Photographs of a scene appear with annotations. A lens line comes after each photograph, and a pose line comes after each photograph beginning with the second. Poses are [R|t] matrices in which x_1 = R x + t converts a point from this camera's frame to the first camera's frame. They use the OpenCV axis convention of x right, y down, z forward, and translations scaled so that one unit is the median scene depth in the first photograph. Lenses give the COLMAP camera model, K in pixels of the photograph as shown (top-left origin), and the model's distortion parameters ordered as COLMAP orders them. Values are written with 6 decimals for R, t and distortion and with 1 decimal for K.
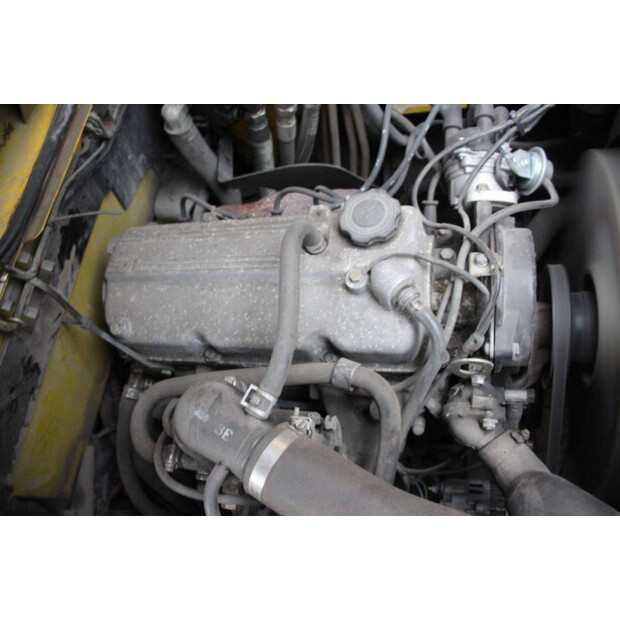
lens RADIAL K [[530.1, 0, 310.0], [0, 530.1, 310.0], [0, 0, 1]] dist [-0.165883, 0.164617]
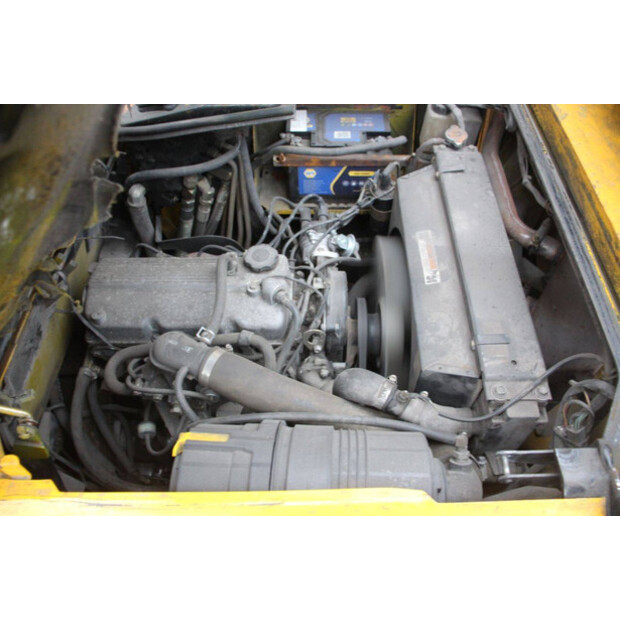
lens RADIAL K [[530.1, 0, 310.0], [0, 530.1, 310.0], [0, 0, 1]] dist [-0.165883, 0.164617]
pose [[0.955759, 0.075545, 0.284283, -0.232181], [-0.009247, 0.973697, -0.227661, 0.416619], [-0.294004, 0.214960, 0.931318, -0.724684]]
